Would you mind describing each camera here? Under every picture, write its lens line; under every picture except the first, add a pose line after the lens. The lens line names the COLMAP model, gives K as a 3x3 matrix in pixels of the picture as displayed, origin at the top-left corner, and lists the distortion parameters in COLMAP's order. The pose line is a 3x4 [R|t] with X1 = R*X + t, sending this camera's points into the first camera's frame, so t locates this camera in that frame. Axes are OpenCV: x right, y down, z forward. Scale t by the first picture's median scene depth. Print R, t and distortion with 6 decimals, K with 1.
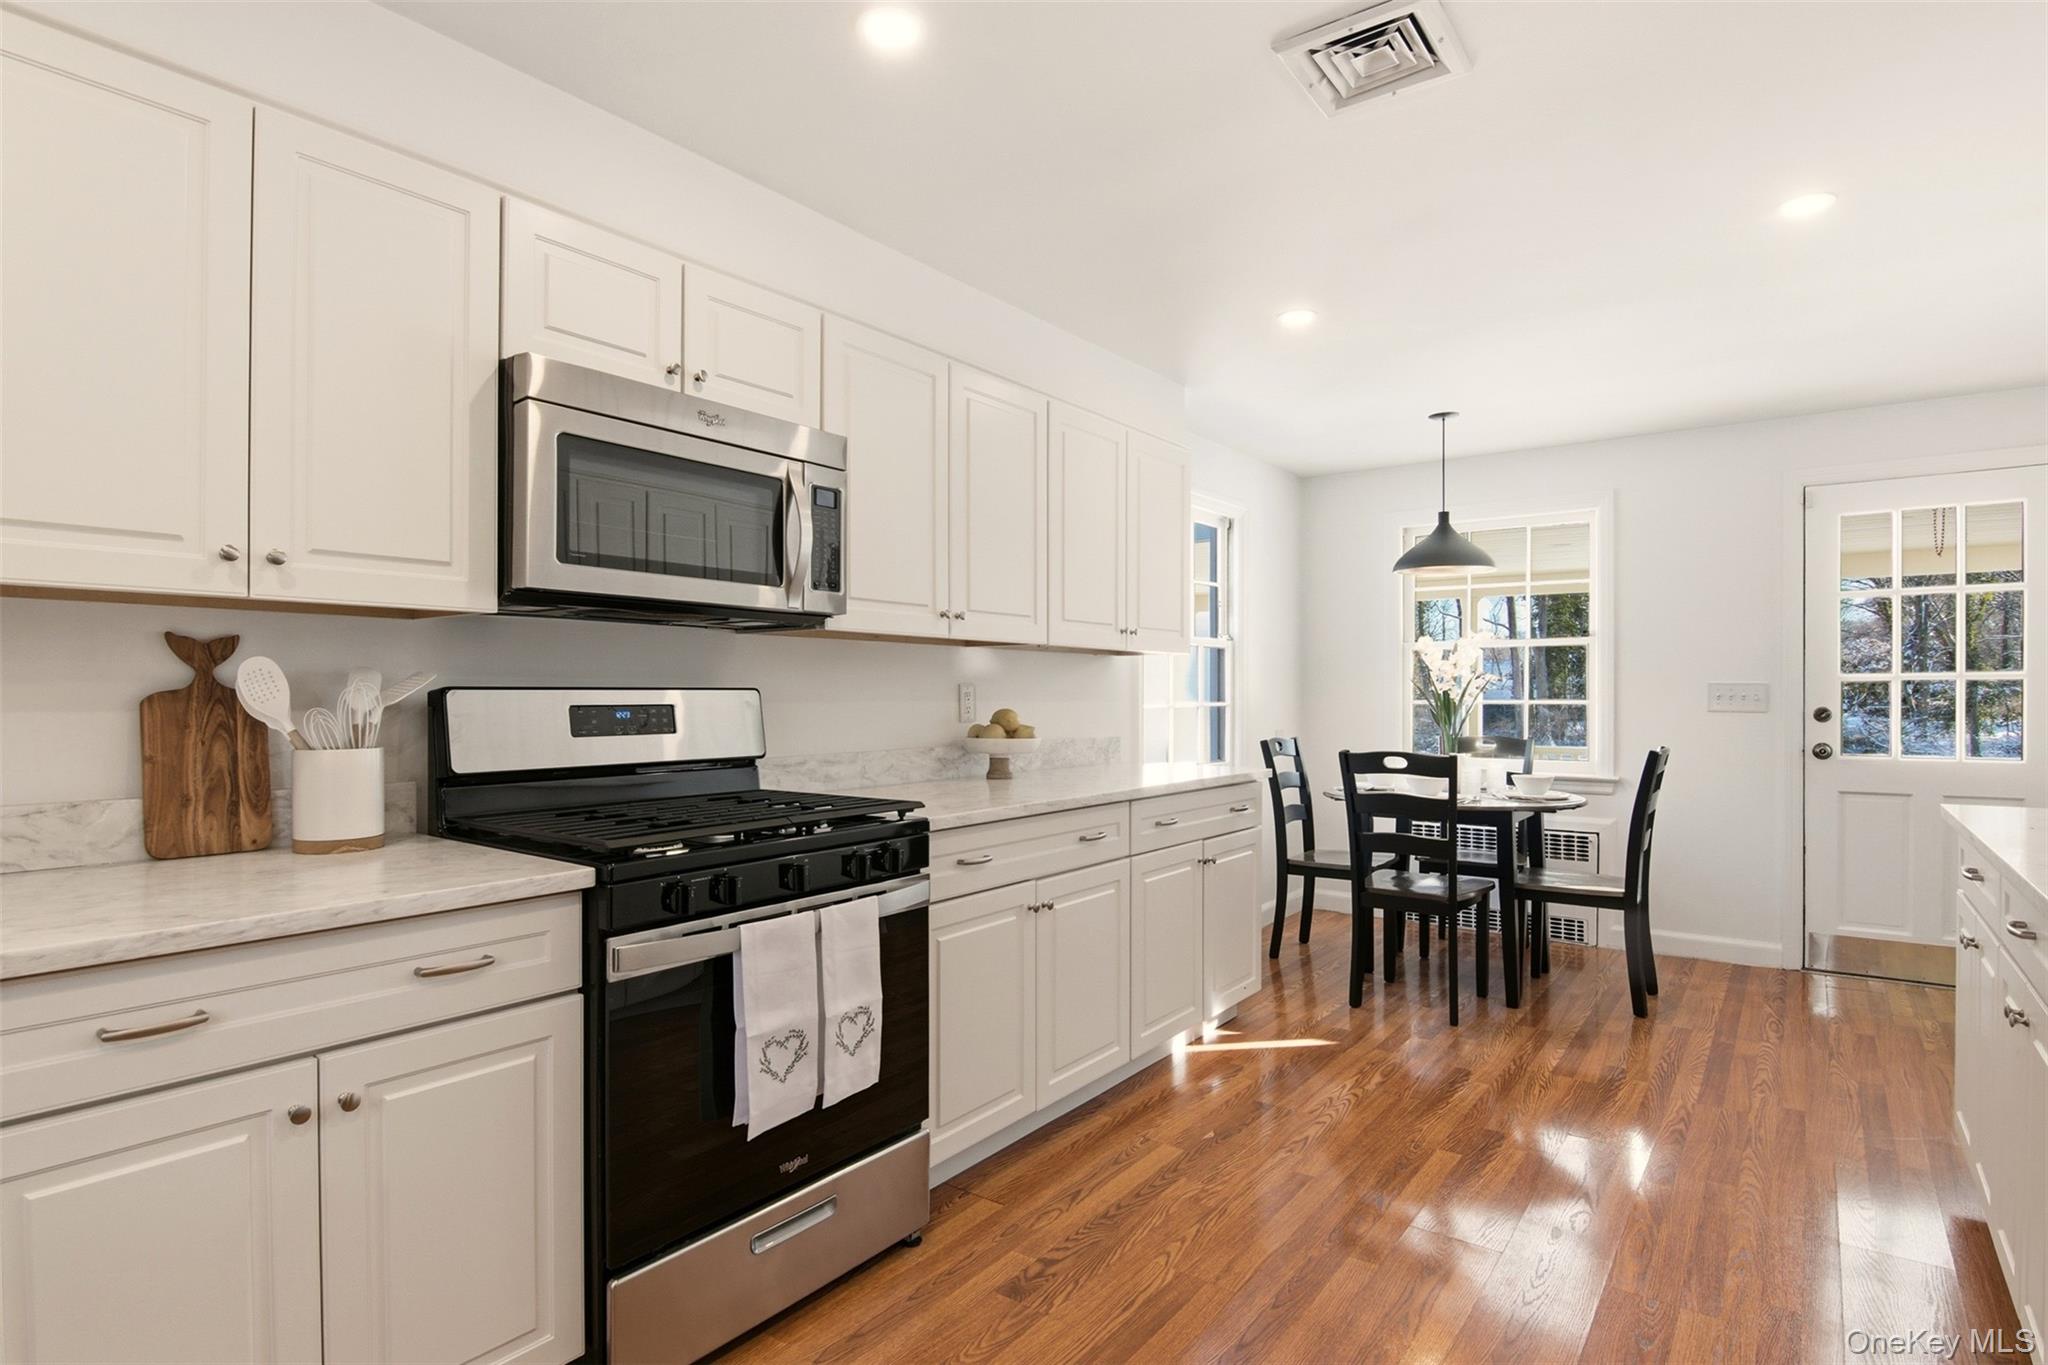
lens RADIAL K [[1057.6, 0, 1031.3], [0, 1057.6, 689.9], [0, 0, 1]] dist [-0.011157, -0.000580]
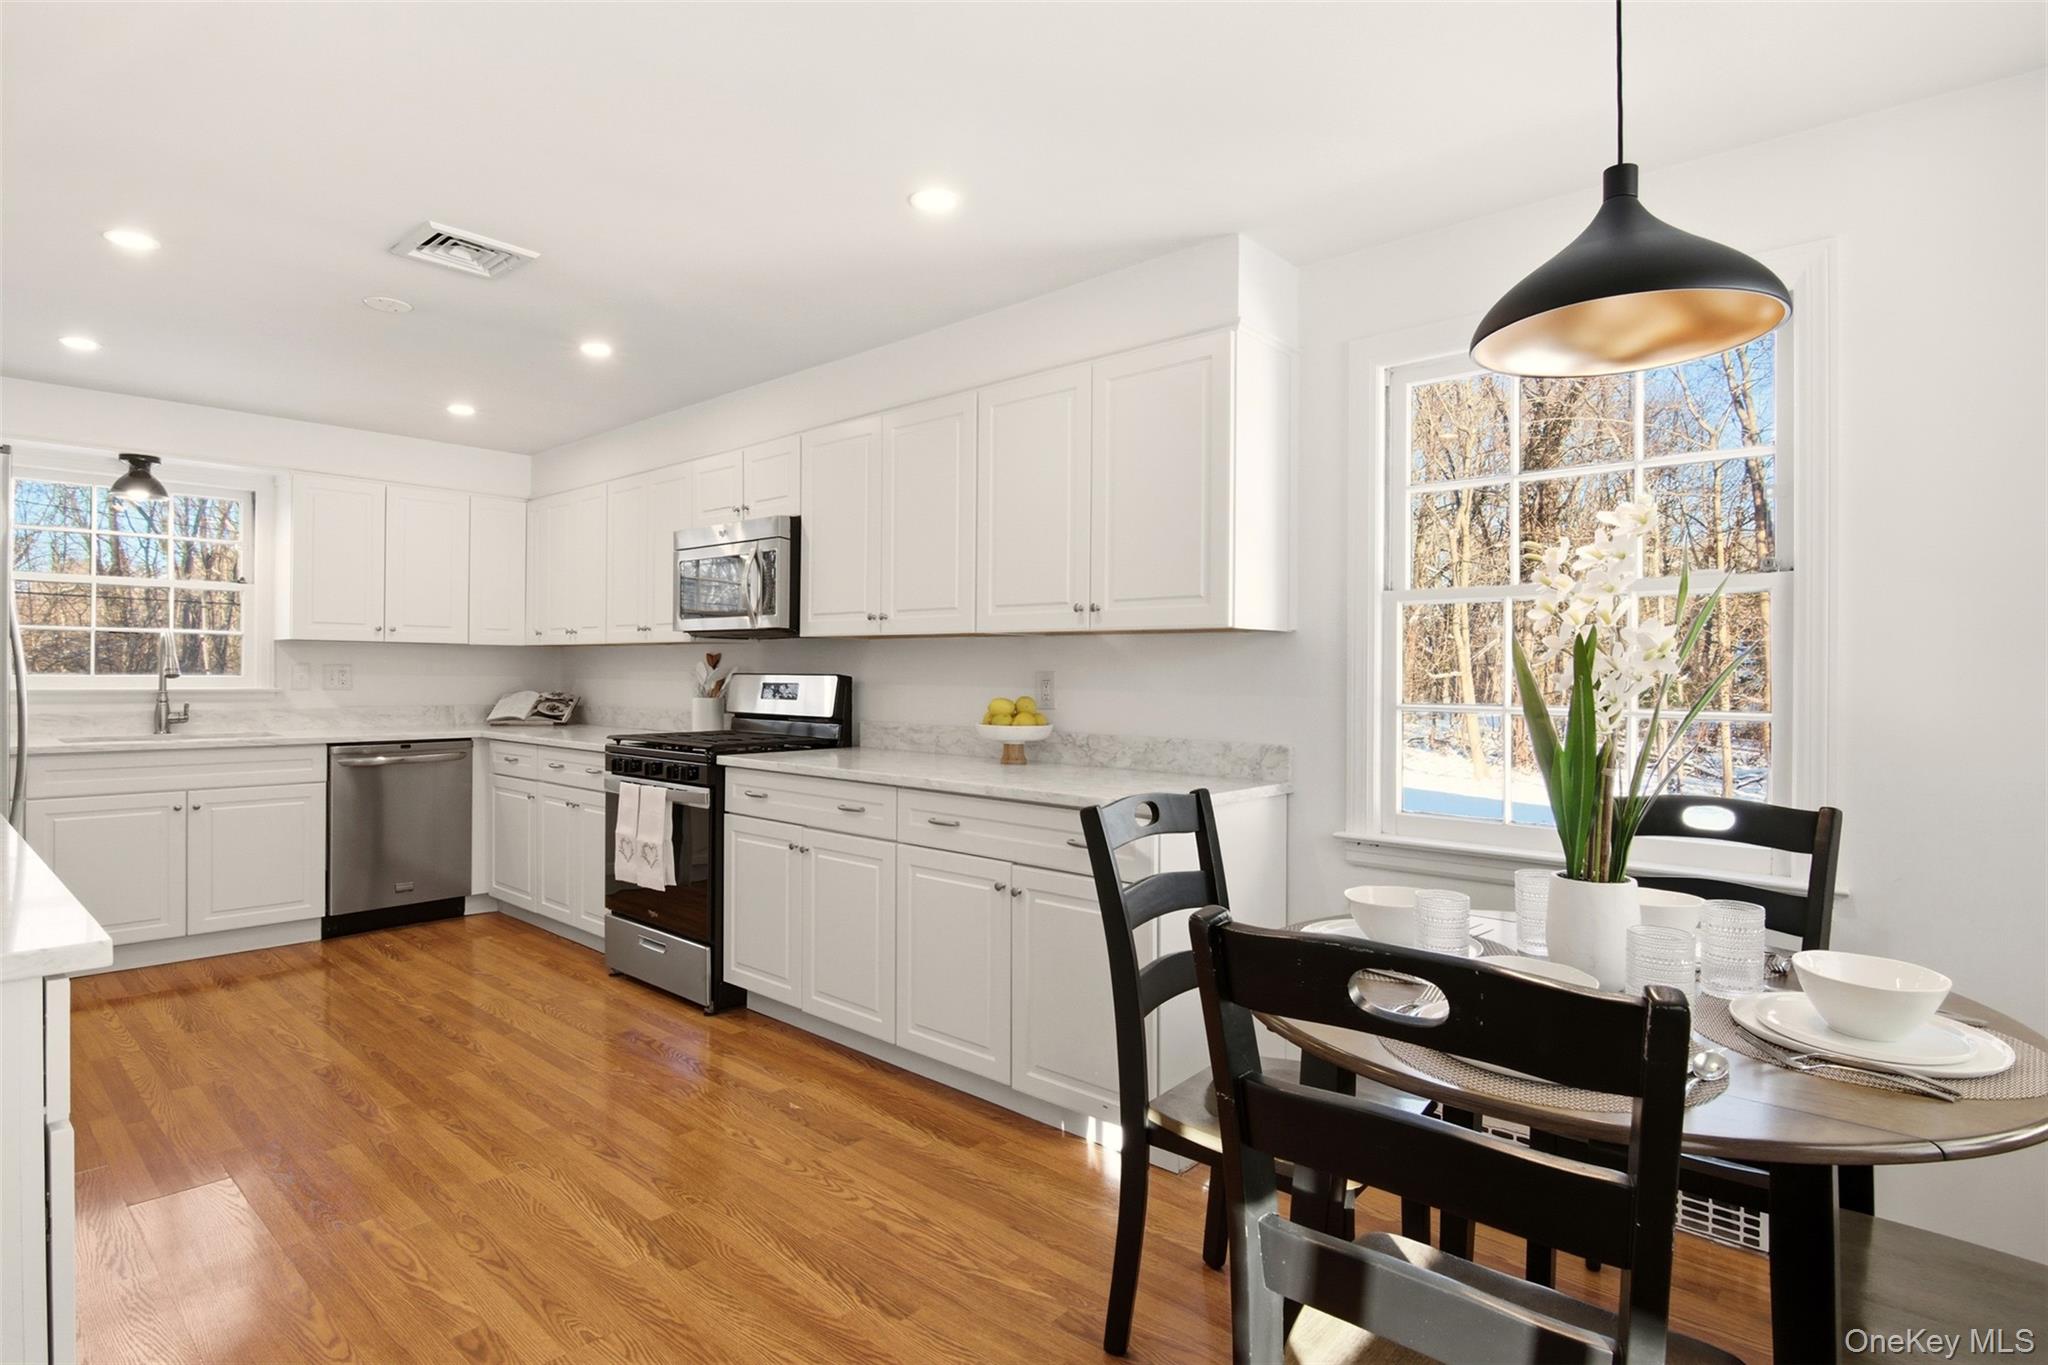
lens RADIAL K [[1058.2, 0, 1024.0], [0, 1058.2, 682.5], [0, 0, 1]] dist [-0.000082, -0.000147]
pose [[-0.102981, 0.004128, -0.994675, 1.190779], [-0.006625, 0.999966, 0.004835, -0.000254], [0.994661, 0.007087, -0.102950, 1.343491]]
